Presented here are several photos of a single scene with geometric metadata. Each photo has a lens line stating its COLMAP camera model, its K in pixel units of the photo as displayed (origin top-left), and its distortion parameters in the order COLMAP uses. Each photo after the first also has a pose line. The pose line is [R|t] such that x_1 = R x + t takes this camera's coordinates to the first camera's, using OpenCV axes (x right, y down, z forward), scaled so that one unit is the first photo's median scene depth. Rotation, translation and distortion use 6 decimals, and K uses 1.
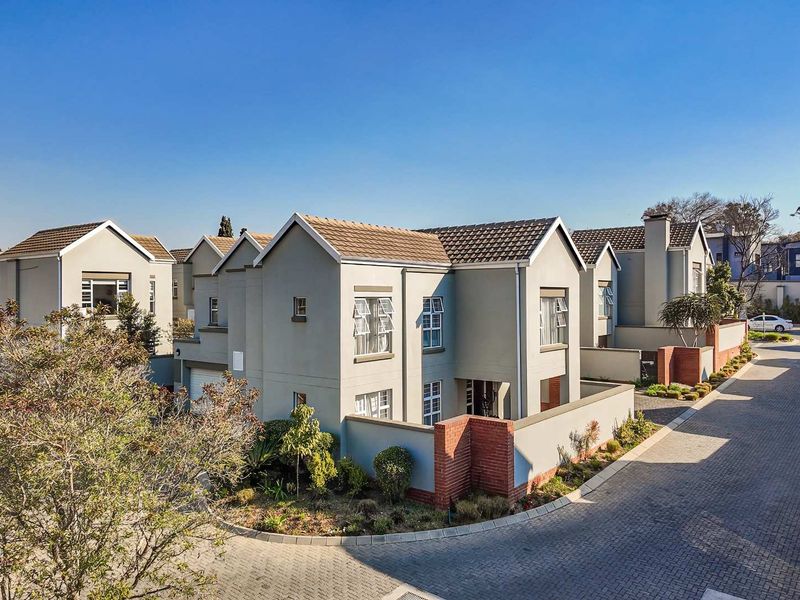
lens RADIAL K [[618.9, 0, 400.0], [0, 618.9, 300.0], [0, 0, 1]] dist [0.071671, -0.091641]
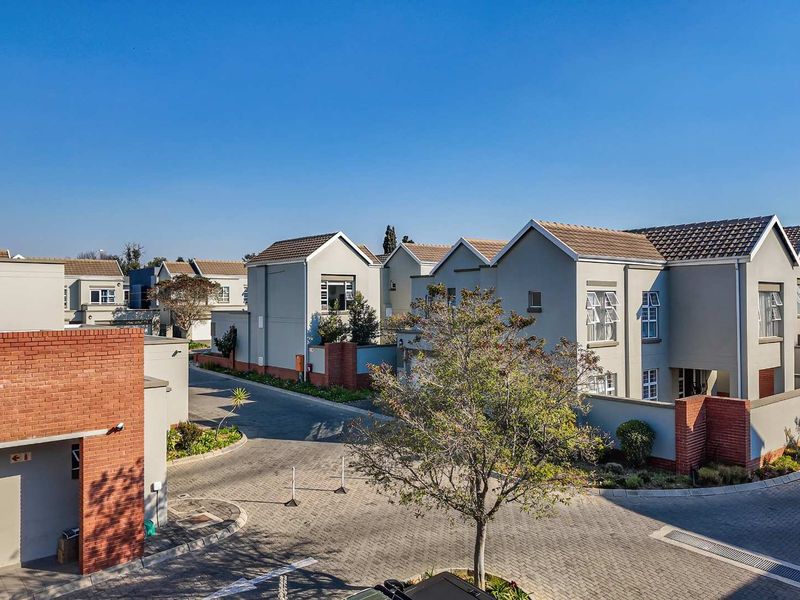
lens RADIAL K [[603.6, 0, 400.0], [0, 603.6, 300.0], [0, 0, 1]] dist [0.005421, -0.045185]
pose [[0.970578, -0.001673, -0.240783, -0.125710], [0.000243, 0.999982, -0.005969, 0.017052], [0.240788, 0.005735, 0.970561, -0.144662]]
